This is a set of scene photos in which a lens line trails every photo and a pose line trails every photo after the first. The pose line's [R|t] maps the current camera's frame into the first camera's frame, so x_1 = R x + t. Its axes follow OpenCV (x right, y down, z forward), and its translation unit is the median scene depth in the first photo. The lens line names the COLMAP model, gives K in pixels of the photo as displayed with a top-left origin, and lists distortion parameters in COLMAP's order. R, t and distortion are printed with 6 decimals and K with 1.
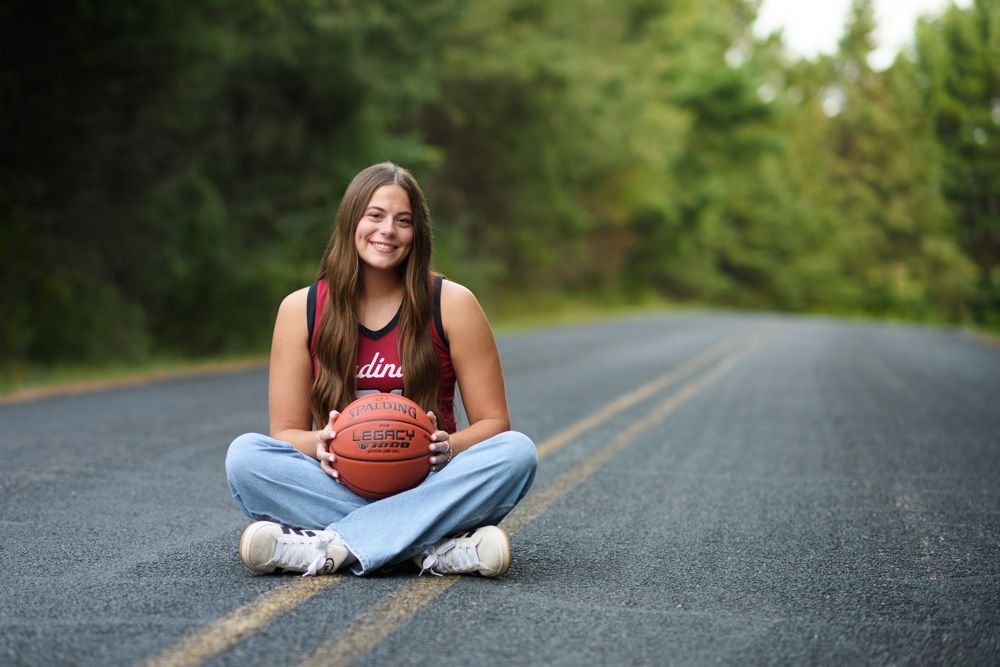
lens RADIAL K [[3115.1, 0, 500.0], [0, 3115.1, 333.5], [0, 0, 1]] dist [0.088743, -0.882484]
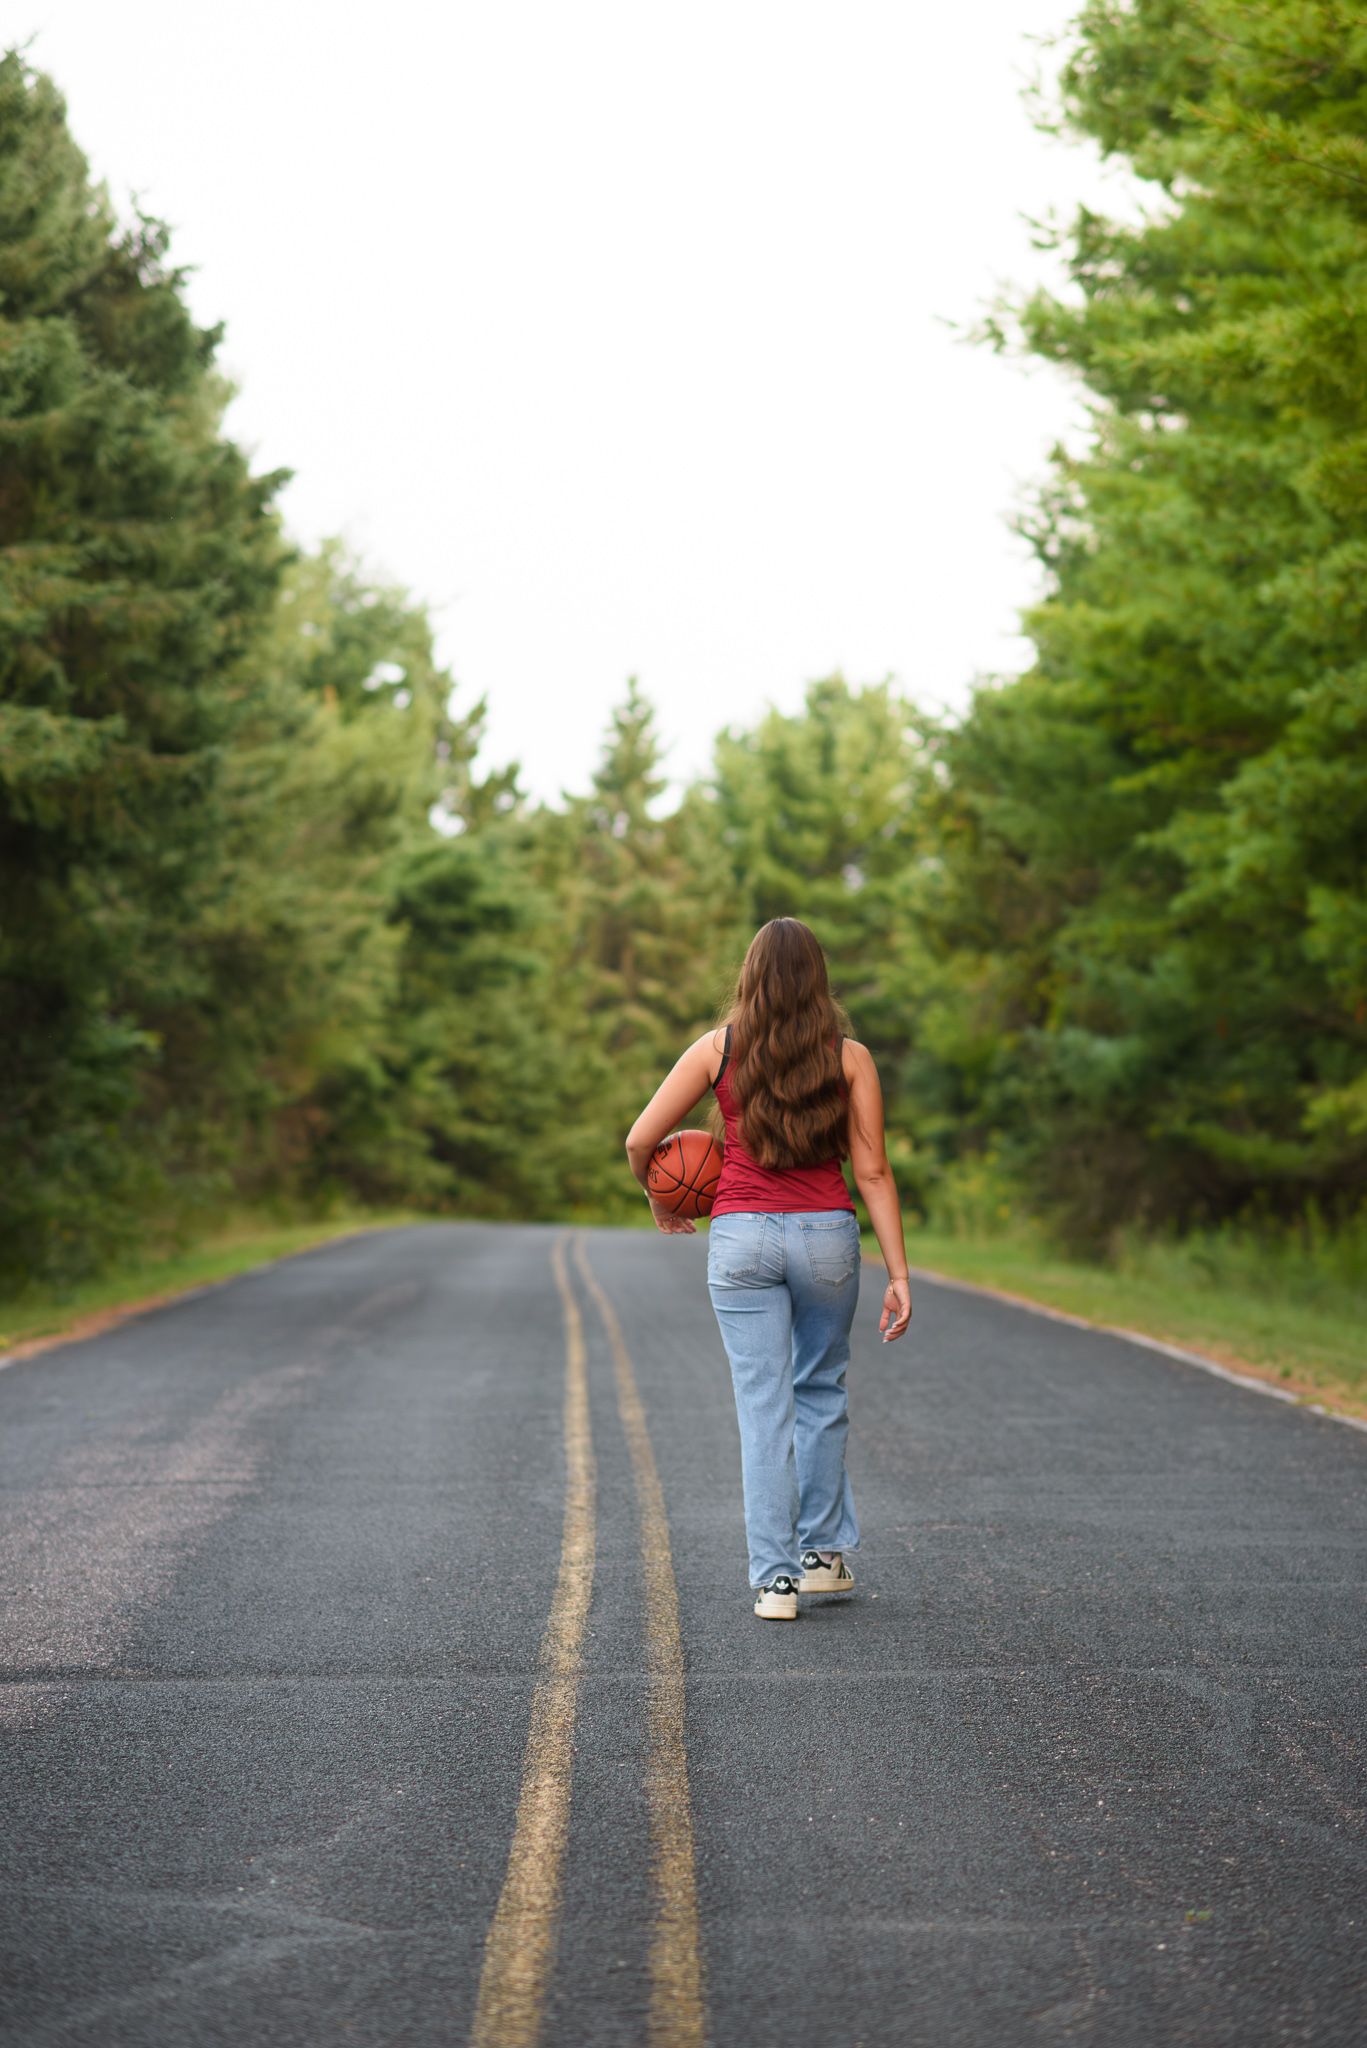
lens RADIAL K [[6379.7, 0, 683.5], [0, 6379.7, 1024.0], [0, 0, 1]] dist [0.088743, -0.882484]
pose [[0.990978, -0.027536, 0.131163, -0.055147], [0.032132, 0.998937, -0.033050, -0.002089], [-0.130114, 0.036967, 0.990810, -0.340832]]
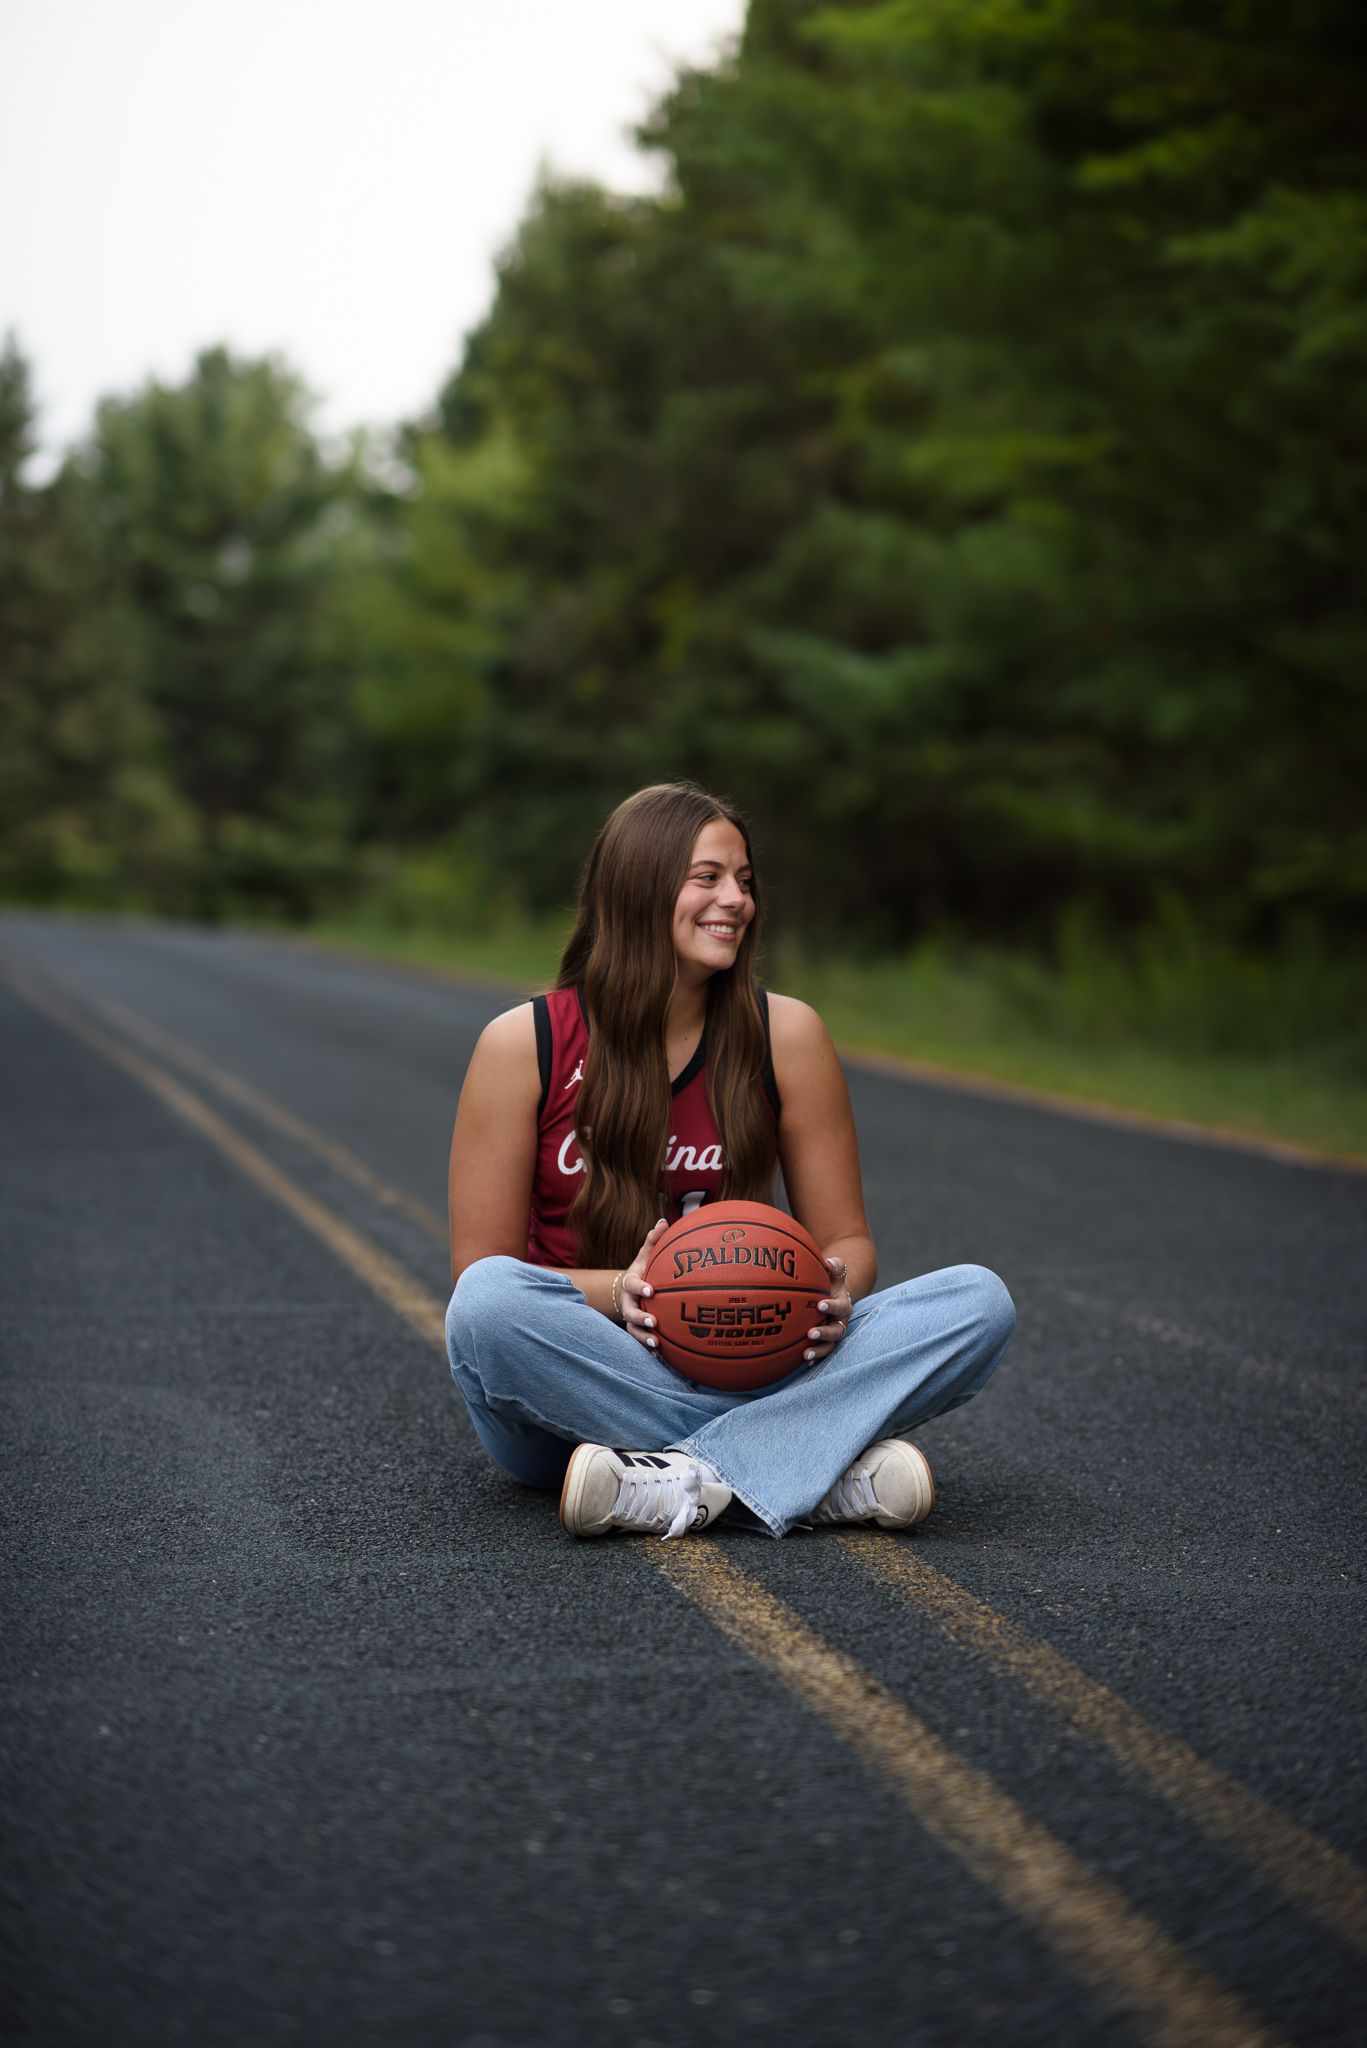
lens RADIAL K [[5205.6, 0, 683.5], [0, 5205.6, 1024.0], [0, 0, 1]] dist [-0.088464, 0.038009]
pose [[0.964384, -0.008441, 0.264373, -0.028716], [0.003099, 0.999783, 0.020614, -0.003105], [-0.264489, -0.019060, 0.964200, 0.012561]]
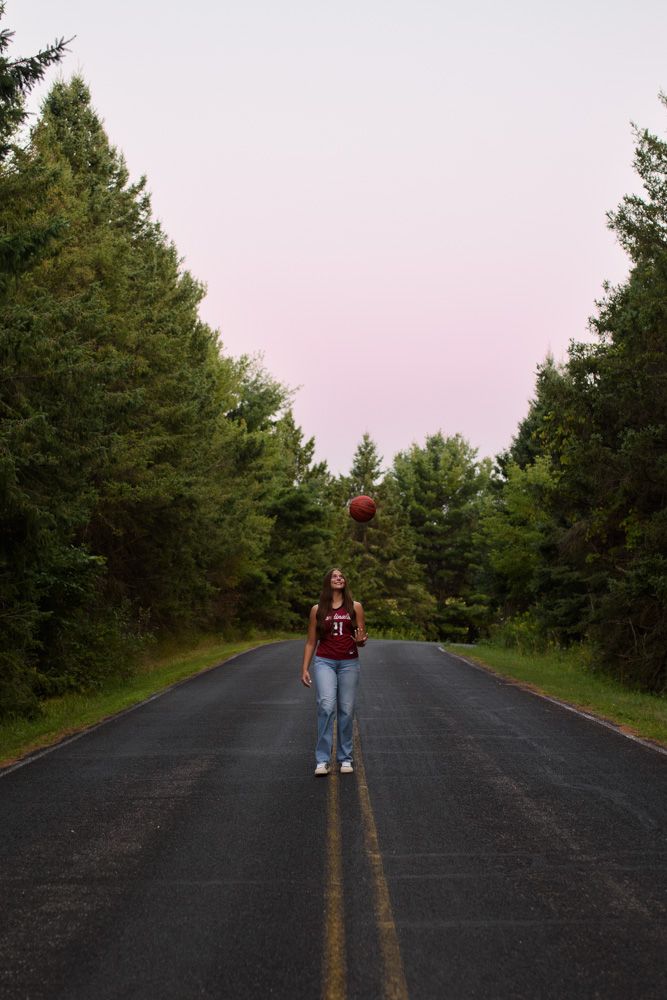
lens RADIAL K [[1559.9, 0, 323.7], [0, 1559.9, 549.0], [0, 0, 1]] dist [-0.016241, 0.026914]
pose [[0.994468, -0.032670, 0.099830, 0.004500], [0.037365, 0.998264, -0.045531, -0.015083], [-0.098169, 0.049010, 0.993962, 0.175143]]
